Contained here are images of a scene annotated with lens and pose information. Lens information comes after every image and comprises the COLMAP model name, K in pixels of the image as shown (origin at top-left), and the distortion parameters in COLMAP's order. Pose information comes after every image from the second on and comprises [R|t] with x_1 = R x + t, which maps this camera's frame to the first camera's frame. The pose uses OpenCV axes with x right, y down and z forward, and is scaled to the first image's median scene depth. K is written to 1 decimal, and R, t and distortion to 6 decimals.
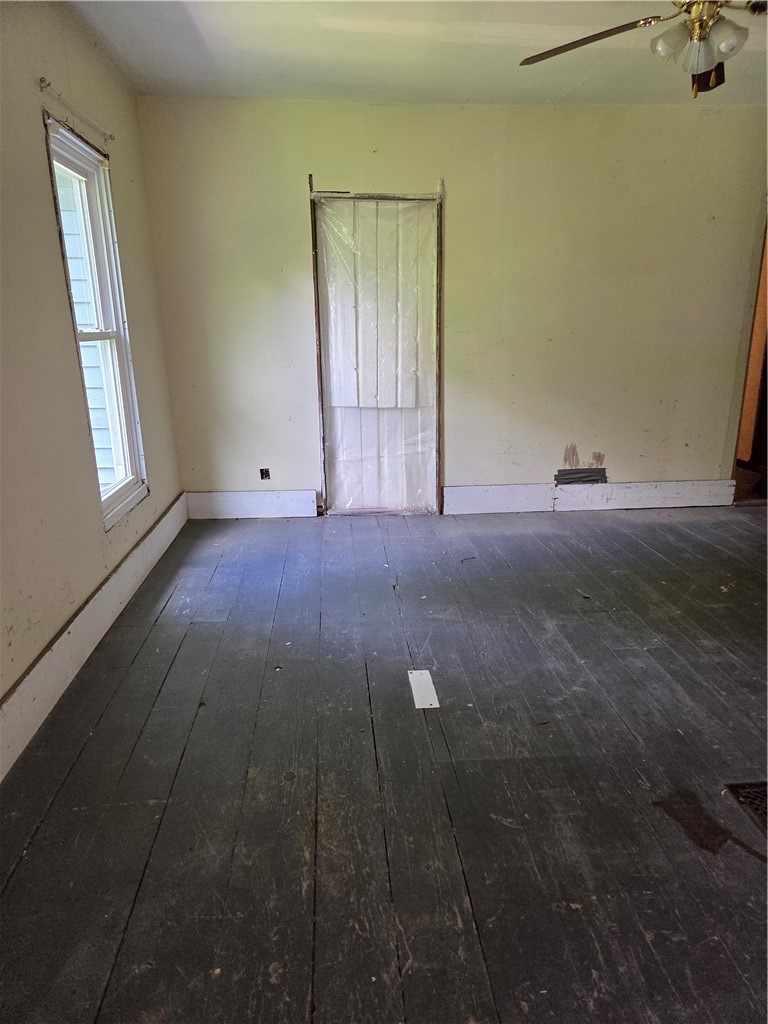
lens RADIAL K [[682.4, 0, 384.5], [0, 682.4, 513.5], [0, 0, 1]] dist [0.069953, -0.056174]
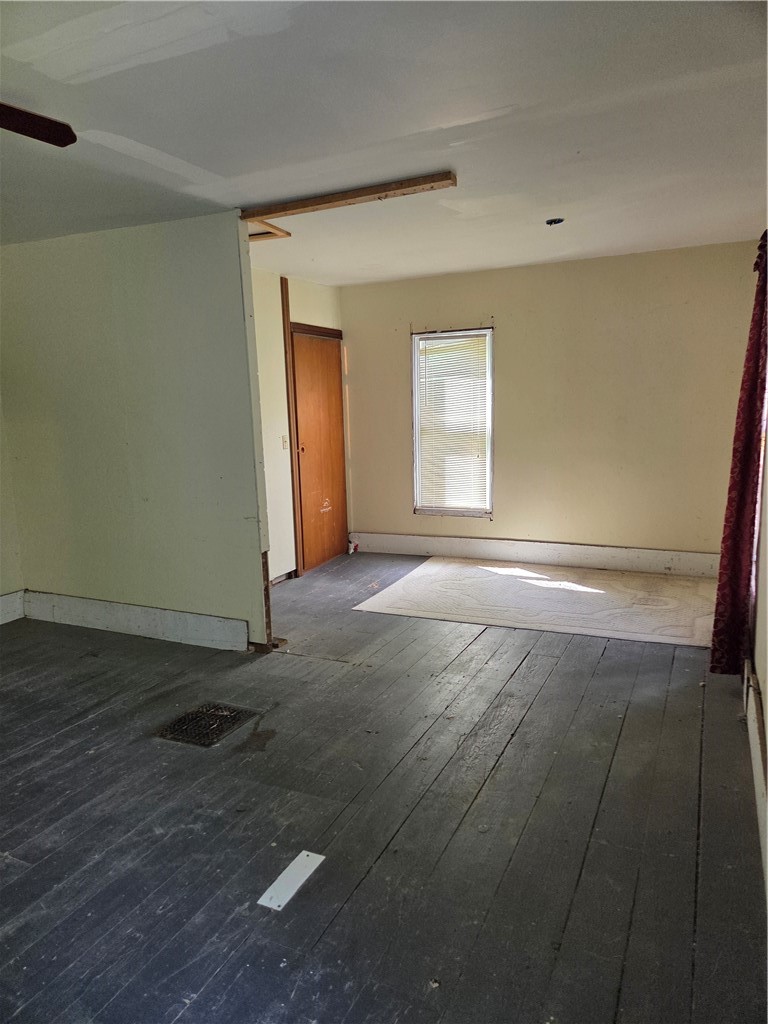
lens RADIAL K [[682.4, 0, 385.0], [0, 682.4, 513.7], [0, 0, 1]] dist [0.069953, -0.056174]
pose [[-0.861422, -0.046926, 0.505717, -0.456291], [0.175021, 0.907306, 0.382314, -0.458759], [-0.476781, 0.417845, -0.773360, 1.449871]]
